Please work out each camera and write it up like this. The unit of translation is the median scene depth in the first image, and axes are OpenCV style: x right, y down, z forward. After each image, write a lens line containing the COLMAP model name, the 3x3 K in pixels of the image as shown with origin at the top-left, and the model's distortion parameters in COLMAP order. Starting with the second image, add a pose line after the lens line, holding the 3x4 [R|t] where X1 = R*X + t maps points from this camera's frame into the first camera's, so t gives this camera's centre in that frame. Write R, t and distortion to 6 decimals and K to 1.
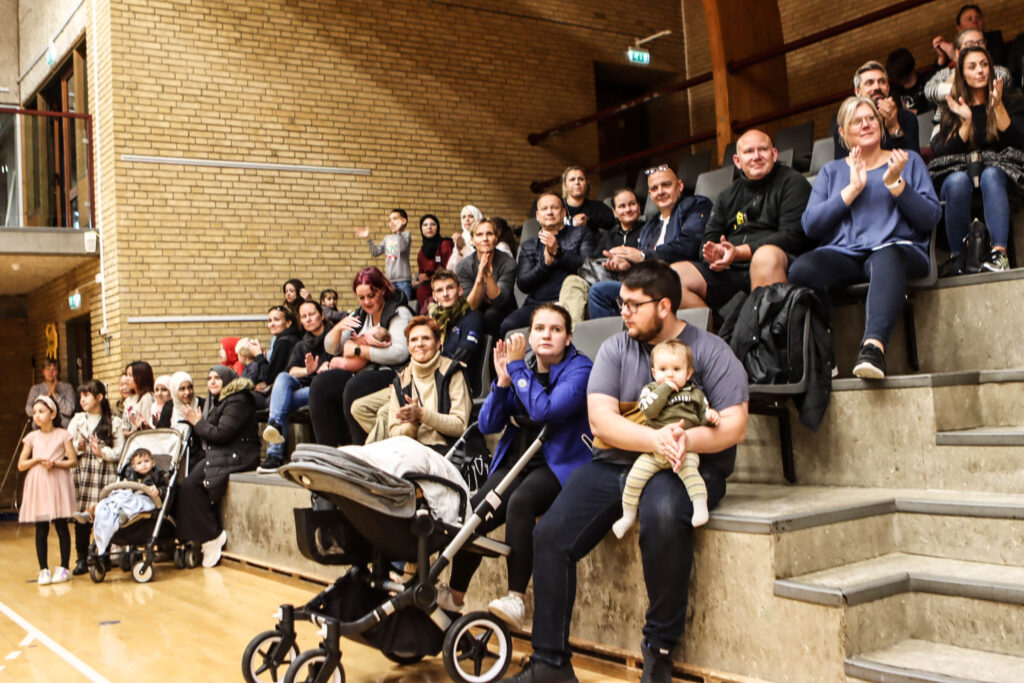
lens RADIAL K [[1139.5, 0, 512.0], [0, 1139.5, 341.5], [0, 0, 1]] dist [-0.139767, 0.011098]
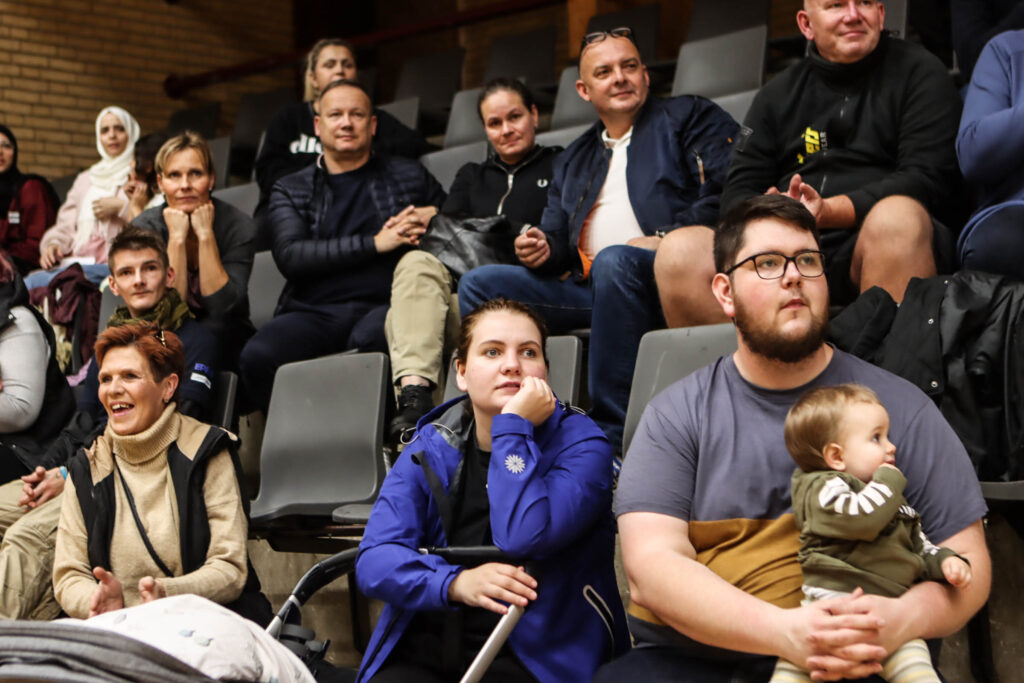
lens RADIAL K [[2097.4, 0, 512.0], [0, 2097.4, 341.5], [0, 0, 1]] dist [-0.013764, -0.524067]
pose [[0.964062, 0.028858, 0.264104, -0.155548], [-0.019667, 0.999108, -0.037380, 0.013036], [-0.264947, 0.030842, 0.963770, 0.168770]]
